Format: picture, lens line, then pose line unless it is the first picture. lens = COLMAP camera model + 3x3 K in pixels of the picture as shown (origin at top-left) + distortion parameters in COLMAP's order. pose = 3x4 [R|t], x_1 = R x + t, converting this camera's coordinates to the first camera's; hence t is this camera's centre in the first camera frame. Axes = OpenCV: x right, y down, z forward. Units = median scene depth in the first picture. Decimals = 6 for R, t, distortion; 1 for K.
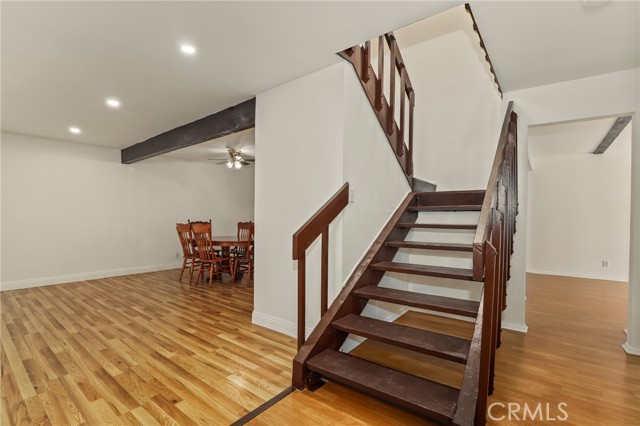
lens RADIAL K [[295.4, 0, 320.2], [0, 295.4, 211.6], [0, 0, 1]] dist [-0.027226, 0.005595]
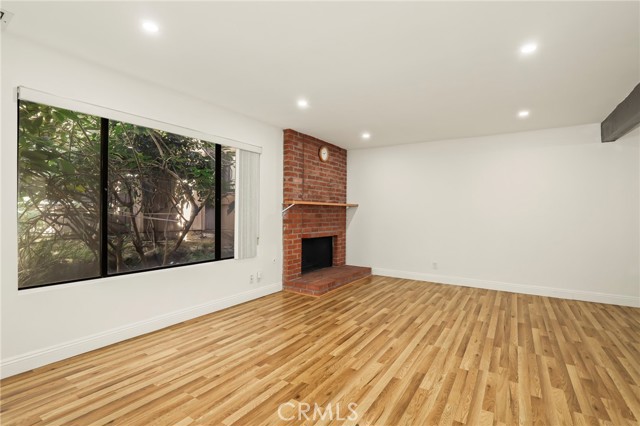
lens RADIAL K [[295.4, 0, 325.6], [0, 295.4, 212.7], [0, 0, 1]] dist [-0.027226, 0.005595]
pose [[0.095263, -0.008272, -0.995418, -0.098432], [0.010569, 0.999918, -0.007298, 0.003986], [0.995396, -0.009825, 0.095343, 0.514354]]
